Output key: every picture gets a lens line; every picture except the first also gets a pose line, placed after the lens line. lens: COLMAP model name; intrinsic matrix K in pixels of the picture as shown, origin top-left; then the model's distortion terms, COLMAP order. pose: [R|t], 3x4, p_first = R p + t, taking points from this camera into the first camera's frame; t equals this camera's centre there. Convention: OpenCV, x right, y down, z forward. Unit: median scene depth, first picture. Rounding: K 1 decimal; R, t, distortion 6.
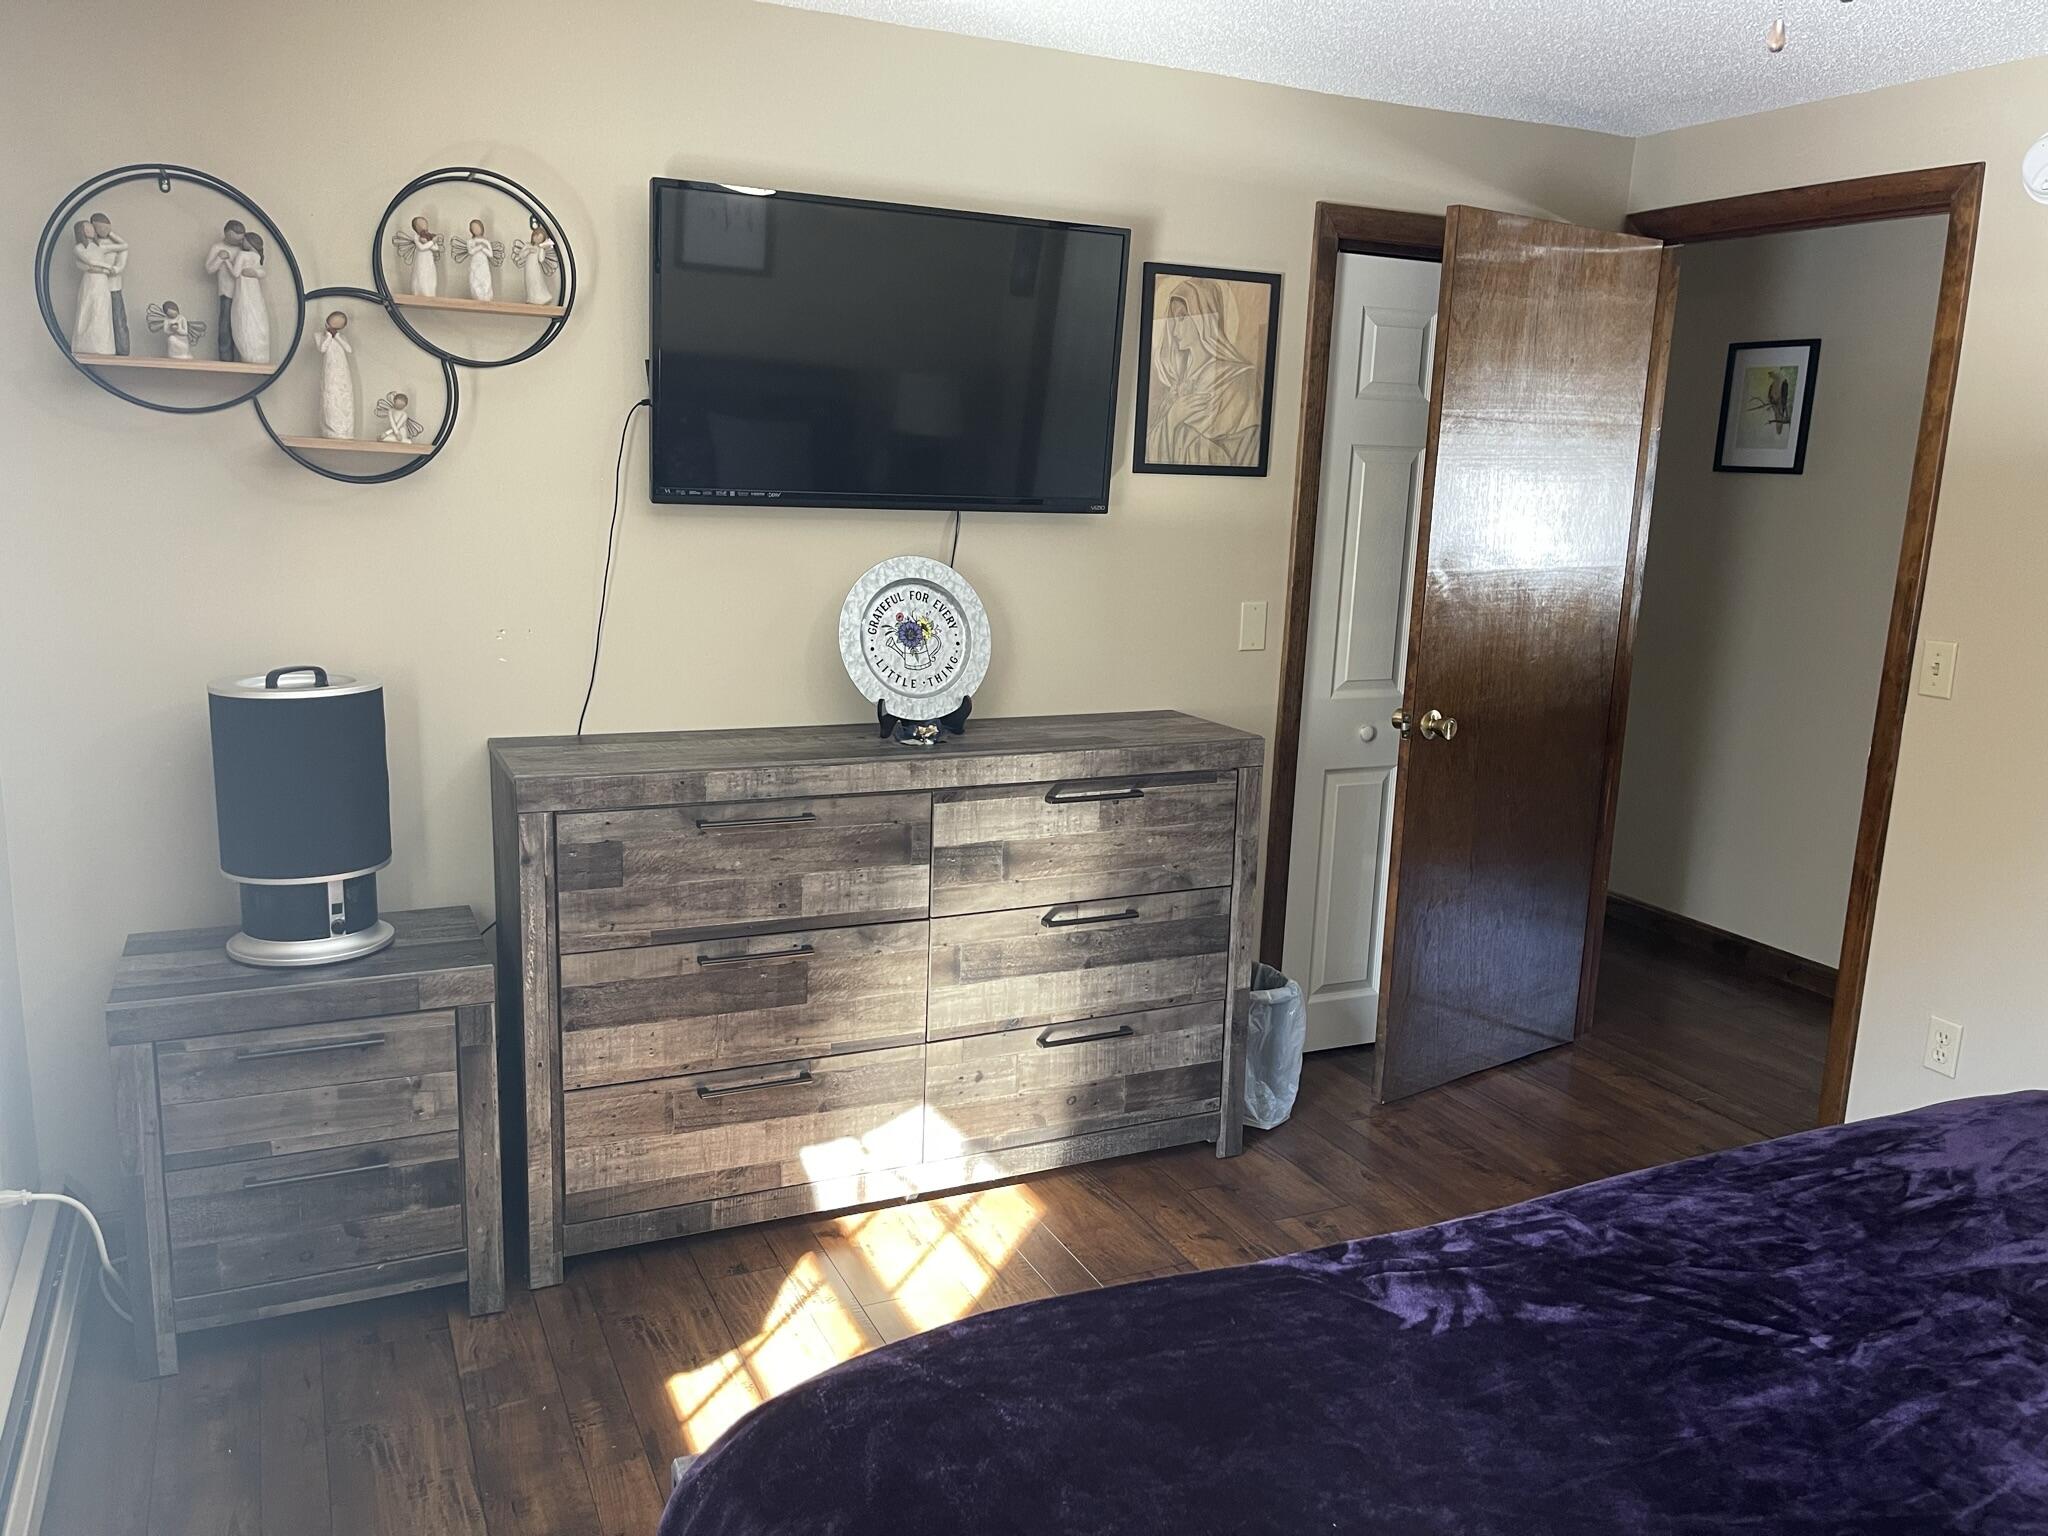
lens RADIAL K [[1568.6, 0, 1025.6], [0, 1568.6, 767.3], [0, 0, 1]] dist [0.043453, -0.076546]
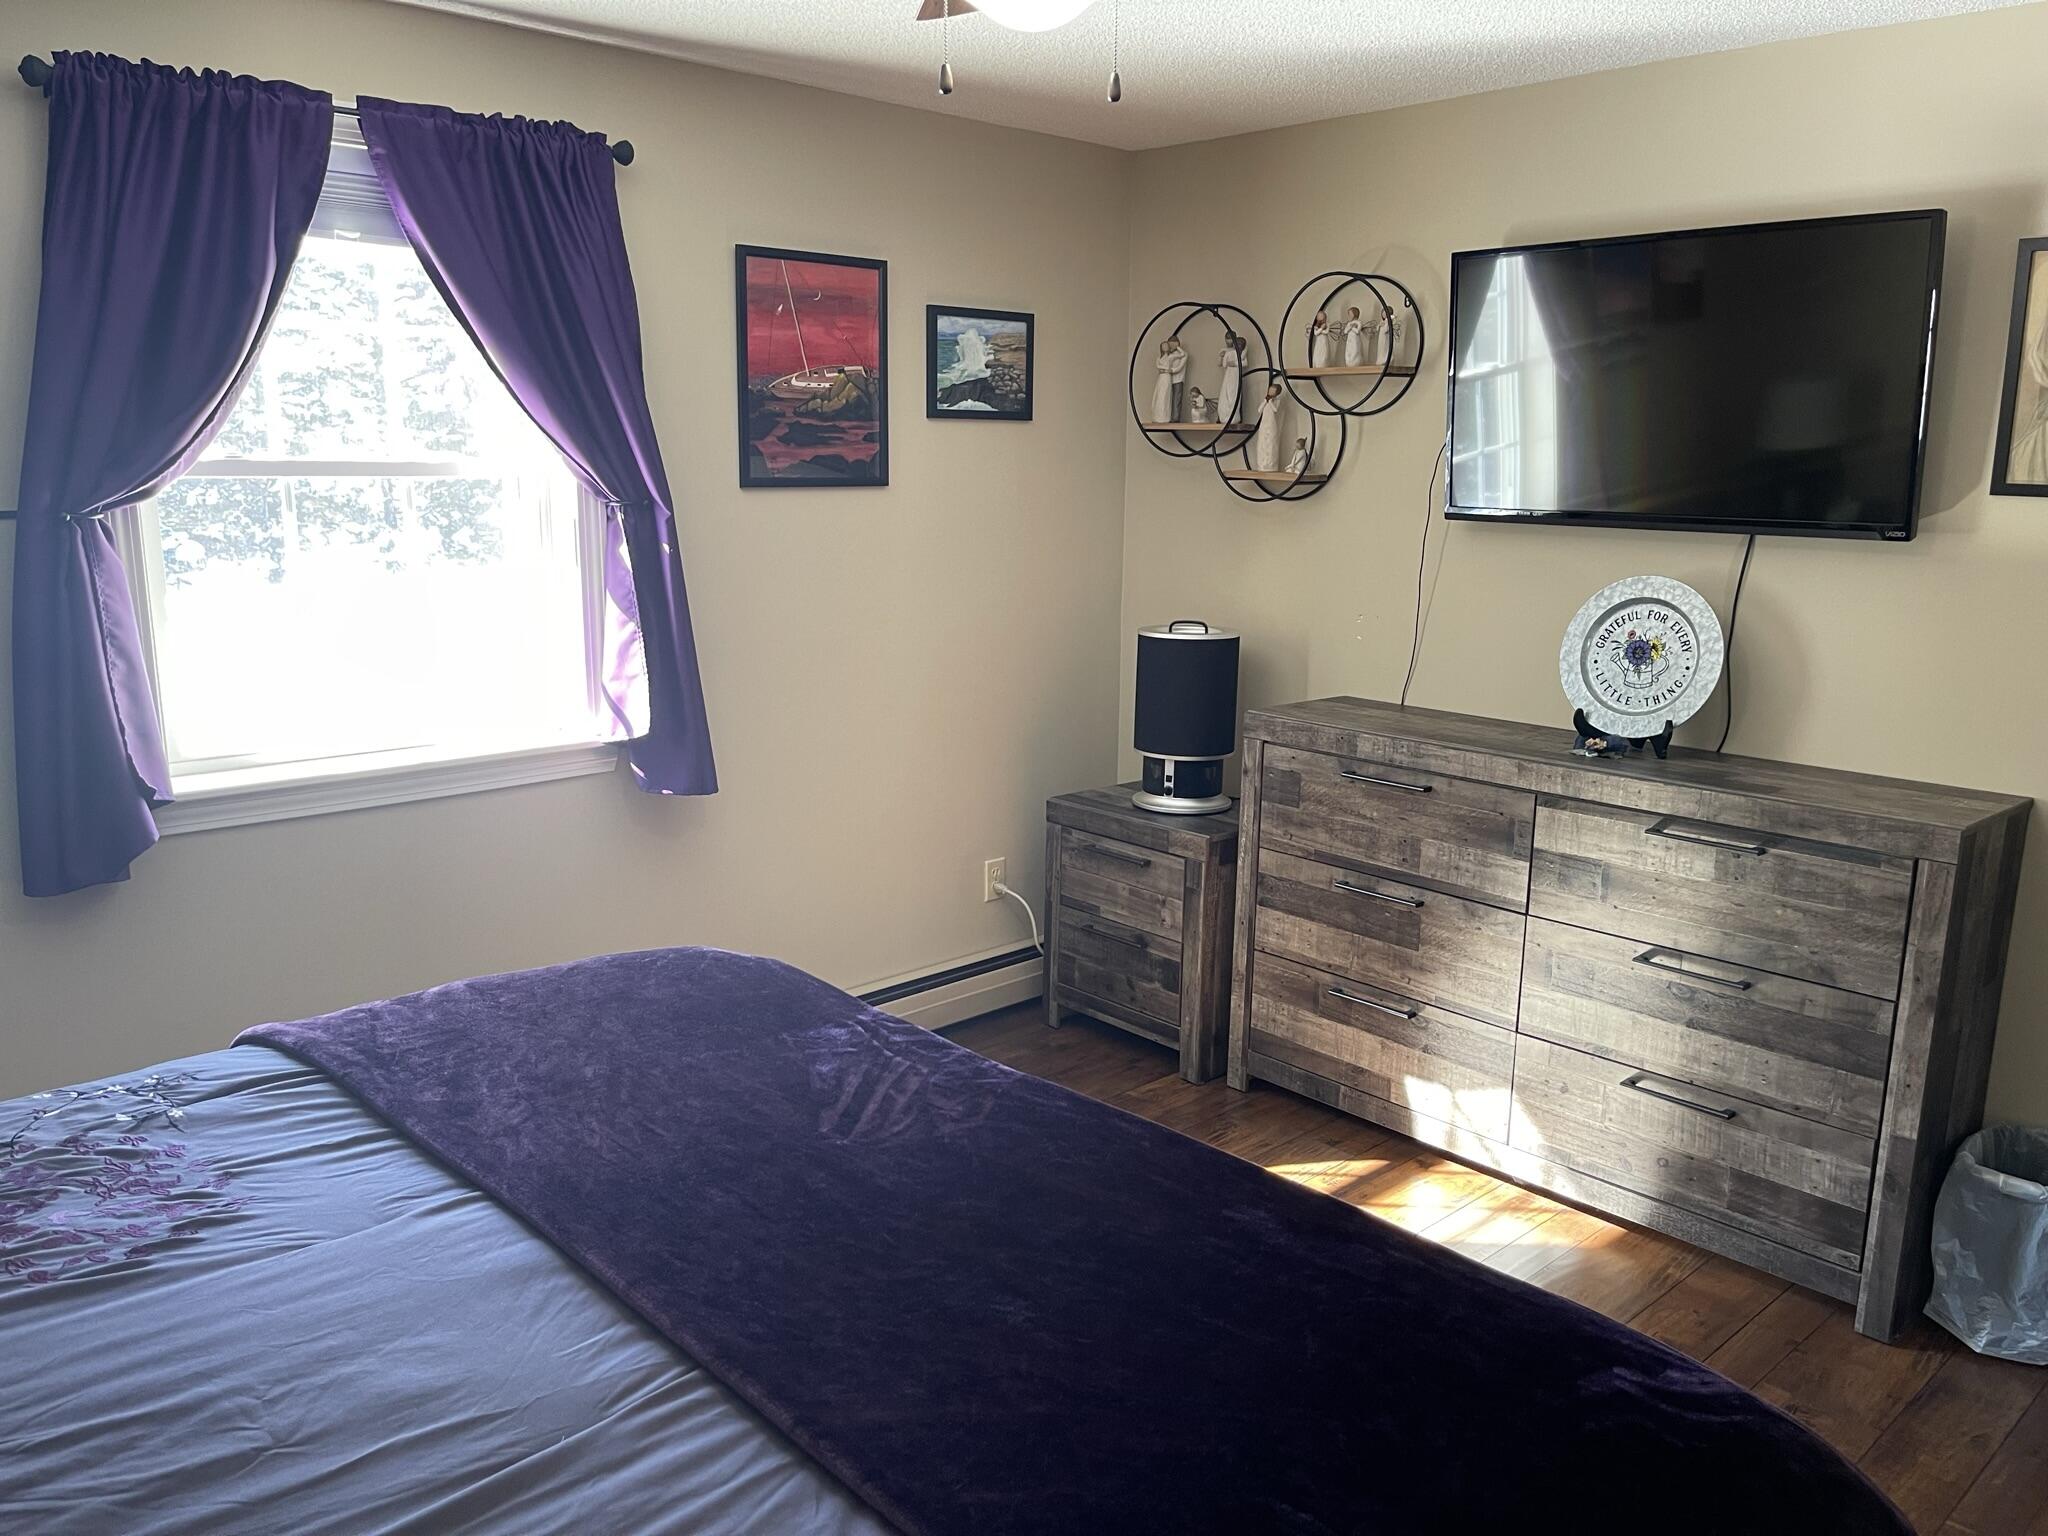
lens RADIAL K [[1568.6, 0, 1030.2], [0, 1568.6, 767.0], [0, 0, 1]] dist [0.043453, -0.076546]
pose [[0.288408, 0.159945, -0.944054, 0.827310], [-0.185996, 0.976528, 0.108626, -0.053027], [0.939269, 0.144262, 0.311388, 0.345626]]
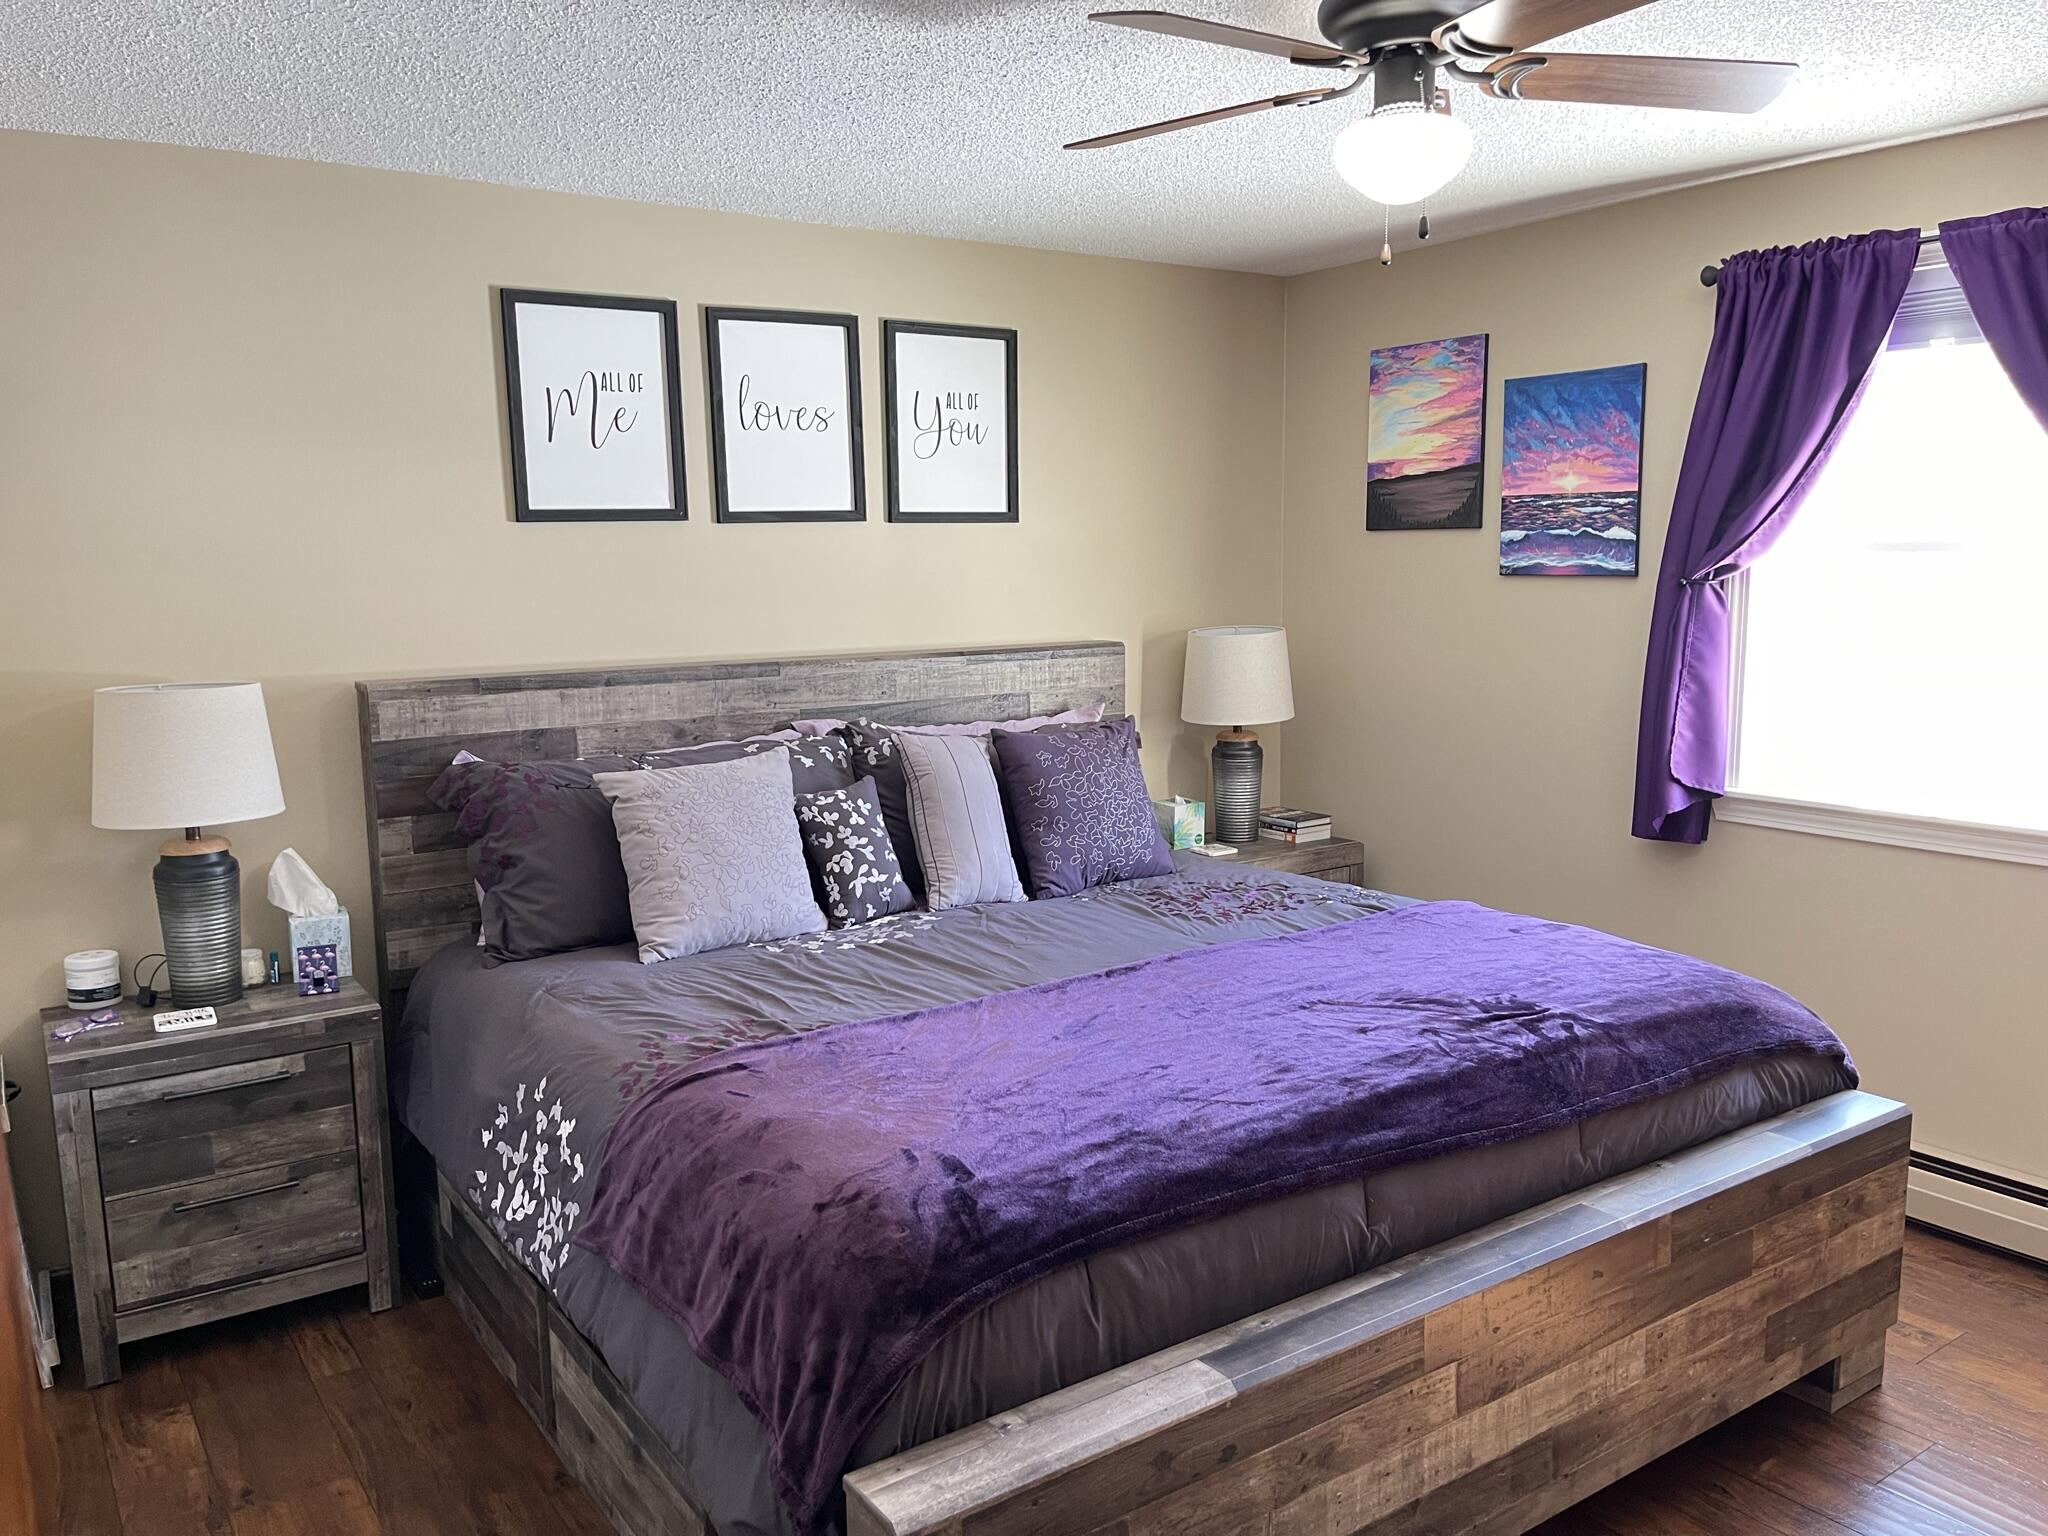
lens RADIAL K [[1568.6, 0, 1024.5], [0, 1568.6, 773.3], [0, 0, 1]] dist [0.043453, -0.076546]
pose [[-0.987053, -0.007012, -0.160243, 0.189331], [-0.058215, 0.946581, 0.317169, -0.422833], [0.149459, 0.322391, -0.934733, 2.361694]]
